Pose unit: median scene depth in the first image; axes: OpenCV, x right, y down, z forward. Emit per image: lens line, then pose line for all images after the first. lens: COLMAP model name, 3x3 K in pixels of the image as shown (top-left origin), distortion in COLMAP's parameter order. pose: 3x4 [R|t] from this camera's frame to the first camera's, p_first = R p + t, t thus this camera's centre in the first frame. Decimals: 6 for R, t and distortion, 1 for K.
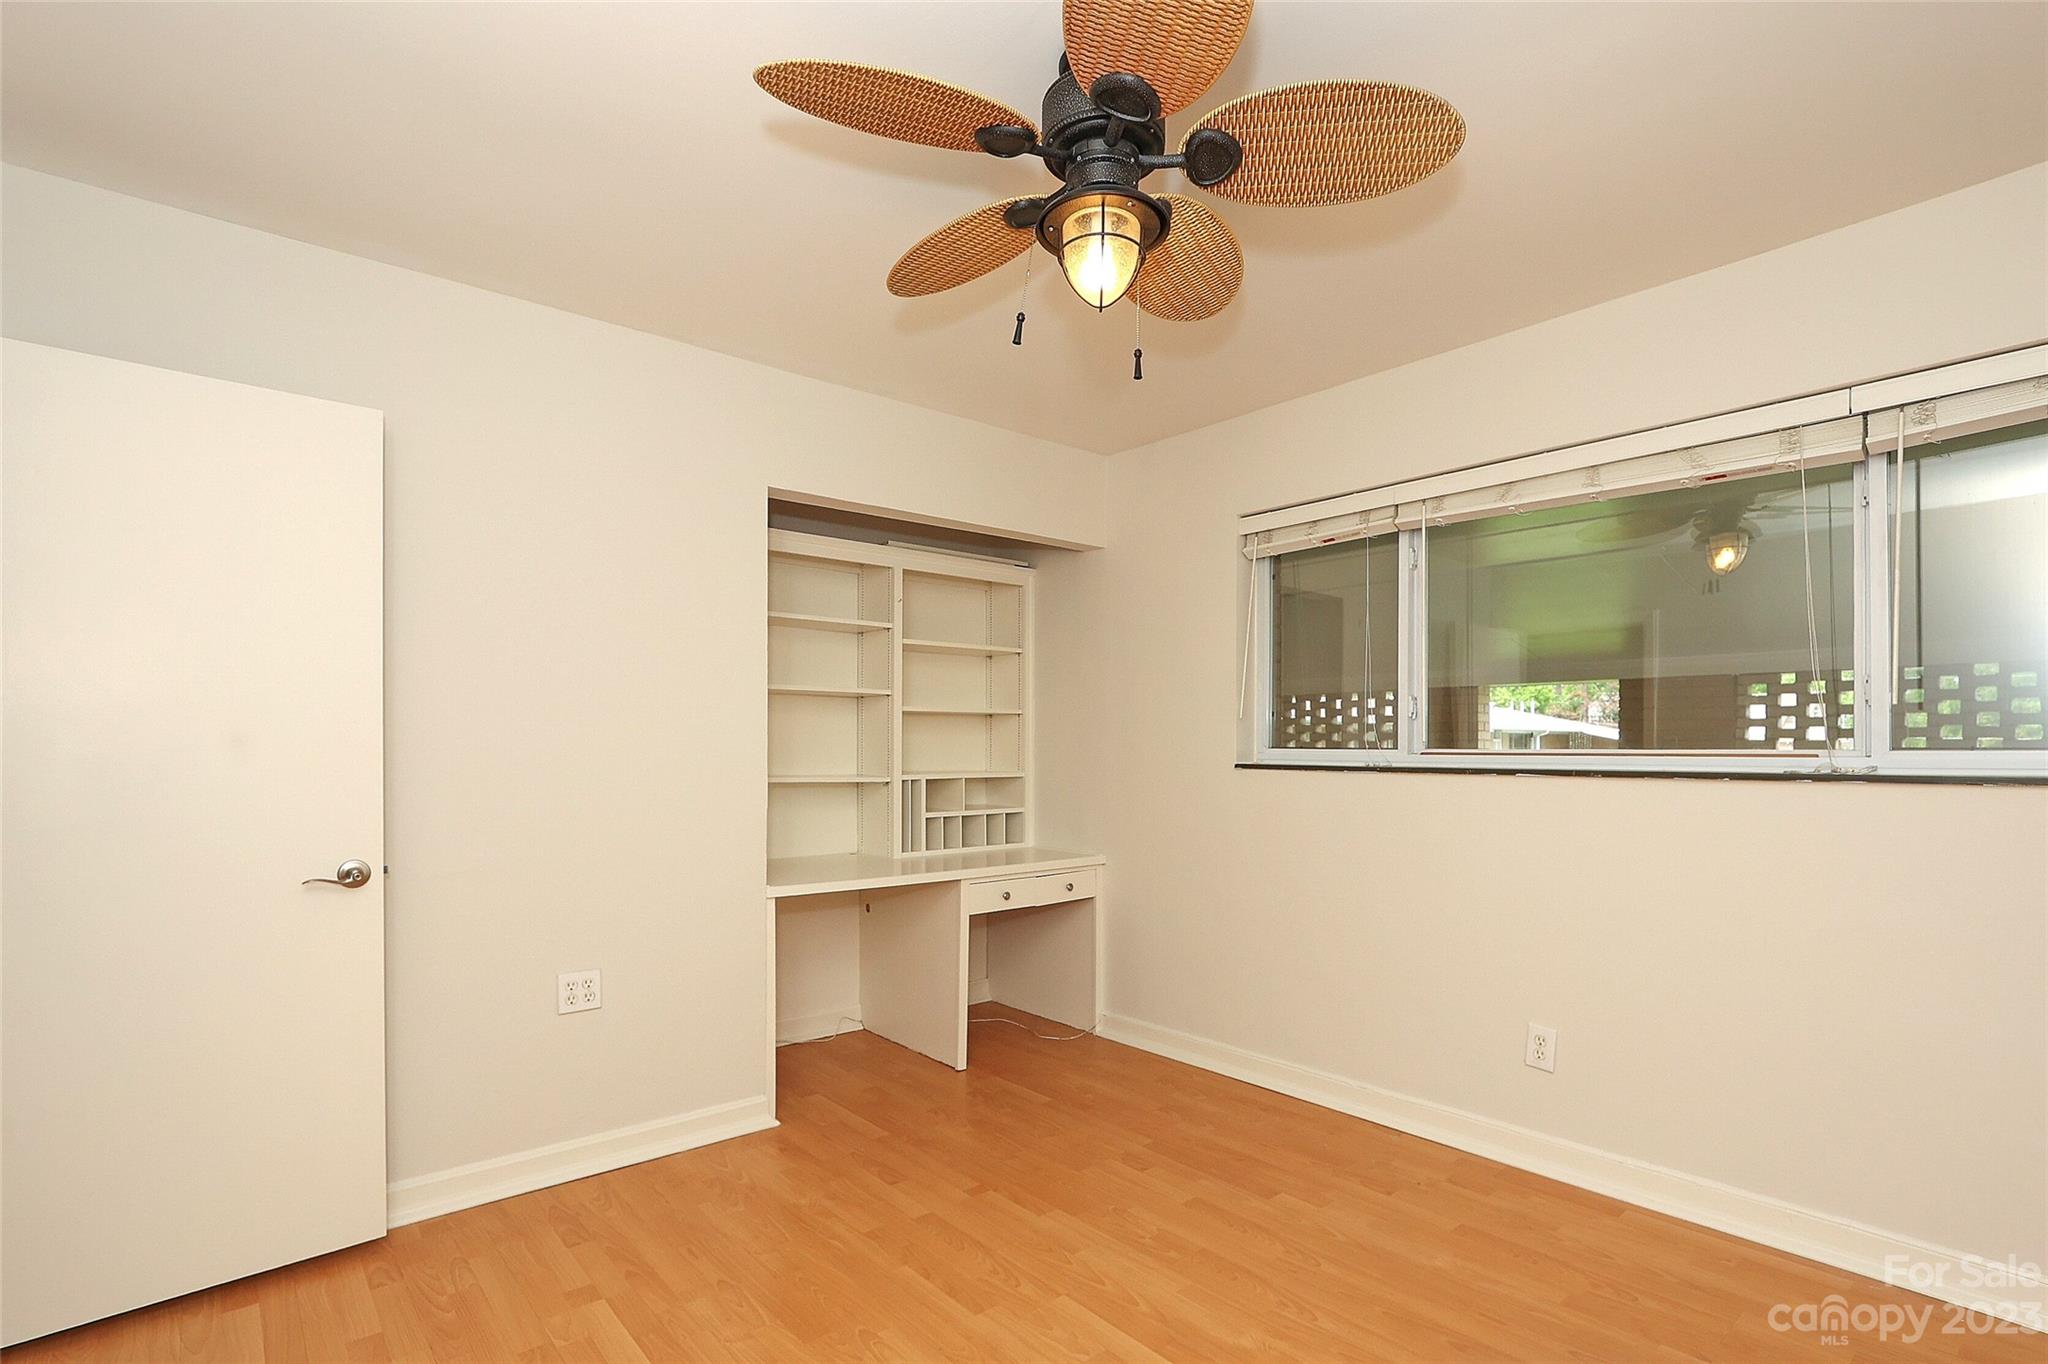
lens RADIAL K [[982.2, 0, 1073.0], [0, 982.2, 738.8], [0, 0, 1]] dist [-0.003307, -0.000691]
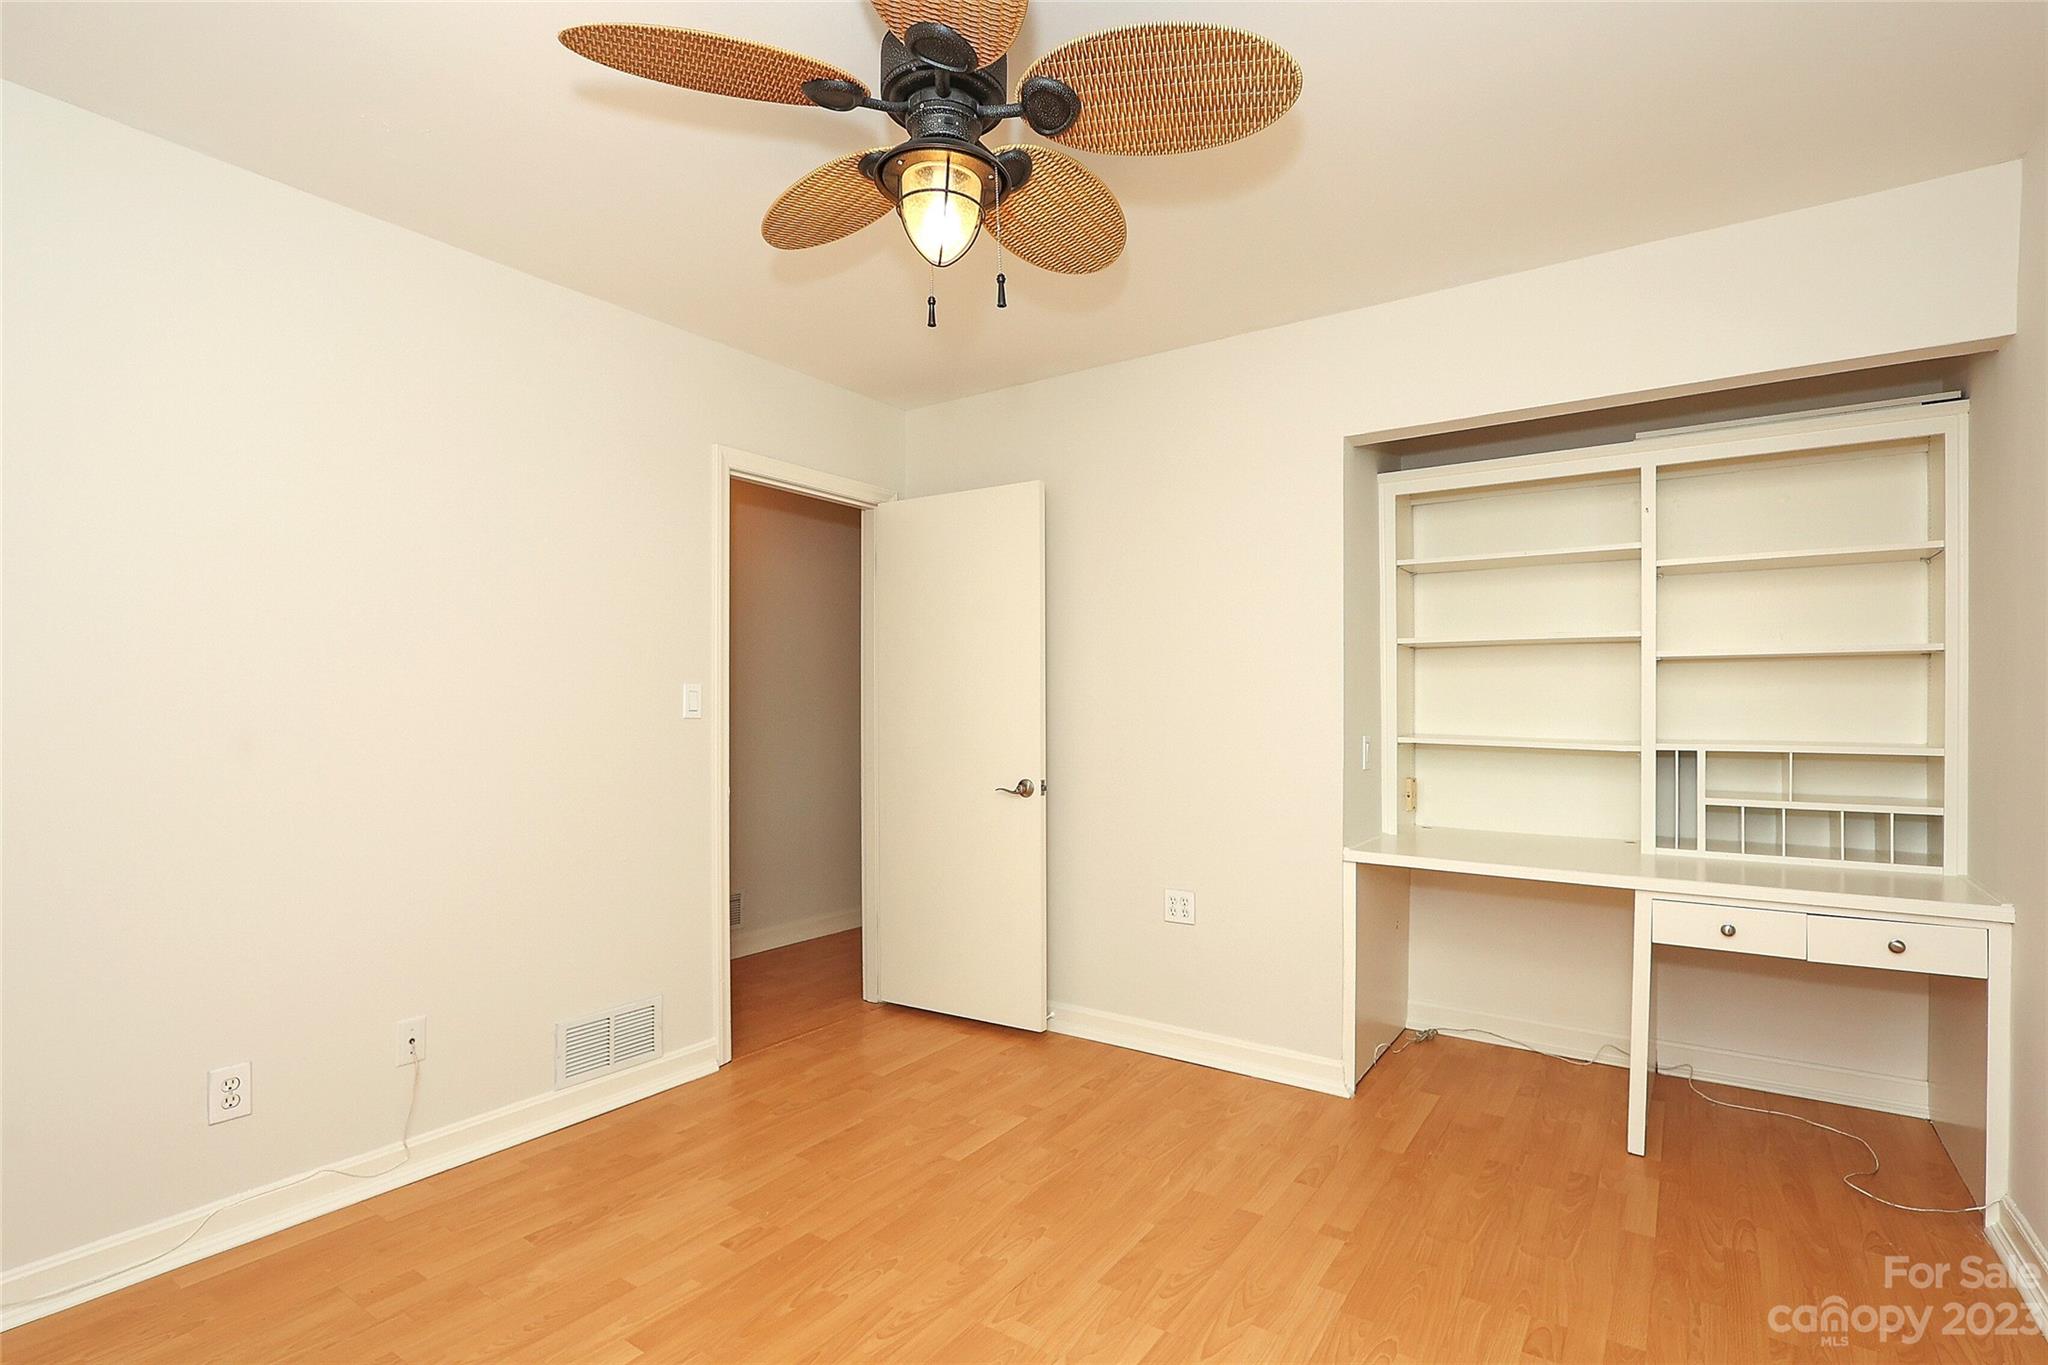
lens RADIAL K [[982.2, 0, 1038.7], [0, 982.2, 710.0], [0, 0, 1]] dist [-0.003307, -0.000691]
pose [[0.251255, 0.003127, -0.967916, 0.519130], [0.006224, 0.999969, 0.004847, 0.005997], [0.967901, -0.007243, 0.251228, 0.436138]]
